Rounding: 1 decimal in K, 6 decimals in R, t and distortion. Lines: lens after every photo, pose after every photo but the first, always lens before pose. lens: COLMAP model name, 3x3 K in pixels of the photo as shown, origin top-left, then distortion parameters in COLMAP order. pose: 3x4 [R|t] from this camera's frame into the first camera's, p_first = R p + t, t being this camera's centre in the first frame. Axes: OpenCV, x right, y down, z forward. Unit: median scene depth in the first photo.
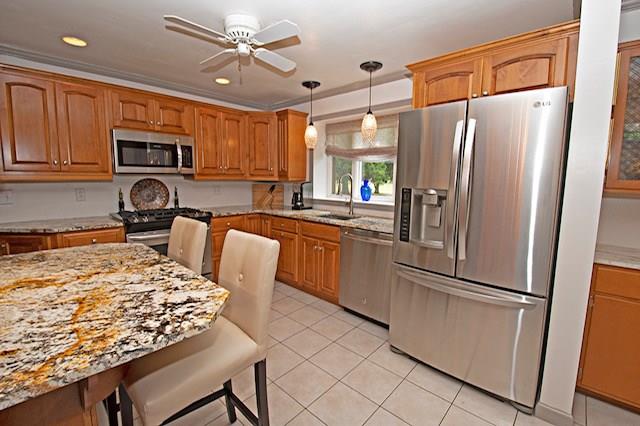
lens RADIAL K [[284.5, 0, 323.8], [0, 284.5, 213.8], [0, 0, 1]] dist [-0.006223, -0.002713]
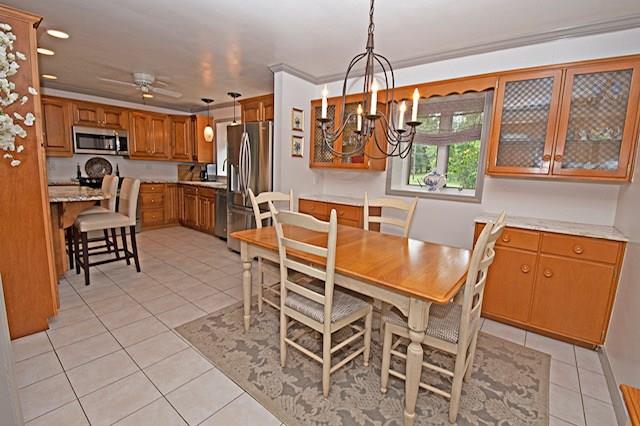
lens RADIAL K [[284.5, 0, 322.4], [0, 284.5, 209.8], [0, 0, 1]] dist [-0.006223, -0.002713]
pose [[0.997026, 0.019674, 0.074518, 0.507236], [-0.021587, 0.999455, 0.024956, 0.099666], [-0.073986, -0.026490, 0.996907, -0.654455]]
